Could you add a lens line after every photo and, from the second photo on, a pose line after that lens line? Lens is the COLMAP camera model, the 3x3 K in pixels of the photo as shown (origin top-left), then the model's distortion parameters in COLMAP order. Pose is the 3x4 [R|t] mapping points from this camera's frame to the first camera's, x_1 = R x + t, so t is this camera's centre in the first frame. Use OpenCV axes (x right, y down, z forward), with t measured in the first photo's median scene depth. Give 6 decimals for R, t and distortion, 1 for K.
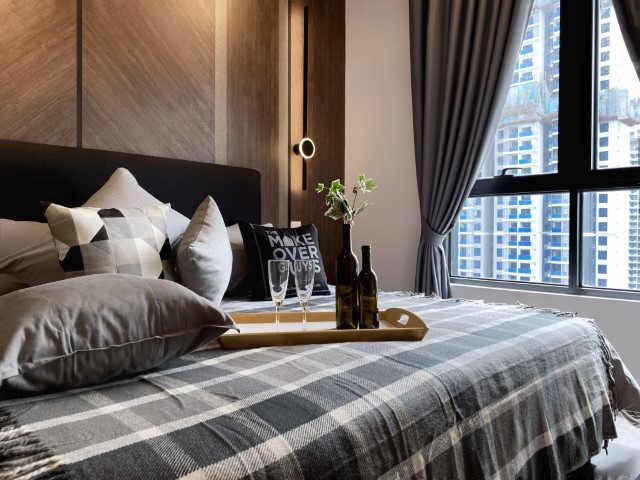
lens RADIAL K [[487.9, 0, 317.6], [0, 487.9, 250.7], [0, 0, 1]] dist [0.002684, -0.007350]
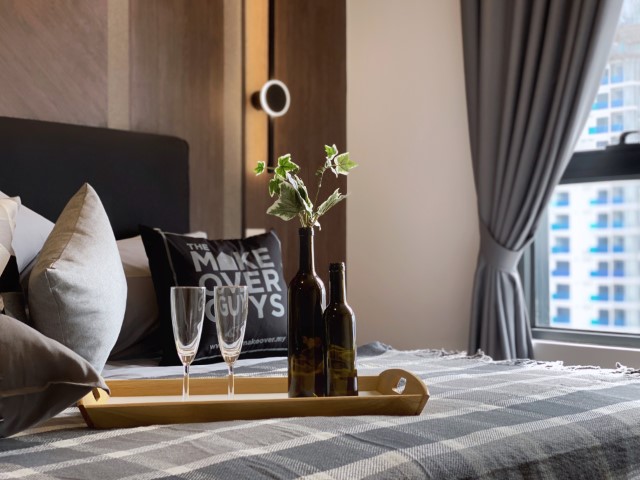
lens RADIAL K [[964.9, 0, 320.0], [0, 964.9, 240.0], [0, 0, 1]] dist [0.010432, 0.092081]
pose [[0.999882, -0.006242, -0.014002, 0.070024], [0.005459, 0.998456, -0.055276, 0.019708], [0.014326, 0.055193, 0.998373, -0.140556]]
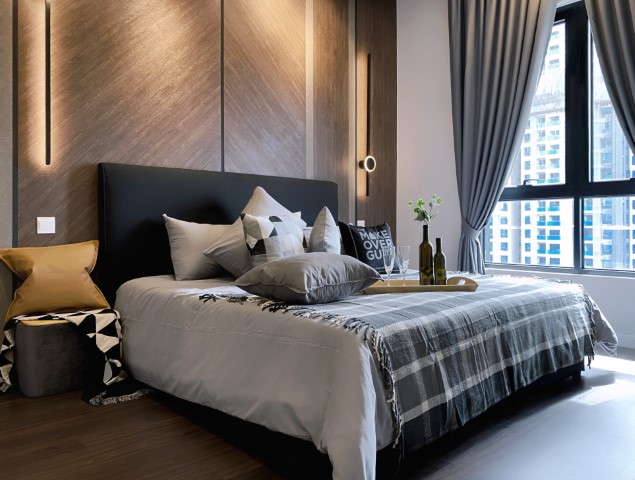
lens RADIAL K [[508.8, 0, 317.5], [0, 508.8, 240.0], [0, 0, 1]] dist [0.049293, -0.145925]
pose [[0.999406, -0.006517, -0.033855, -0.184594], [0.006069, 0.999893, -0.013317, 0.012541], [0.033938, 0.013104, 0.999338, -0.548368]]
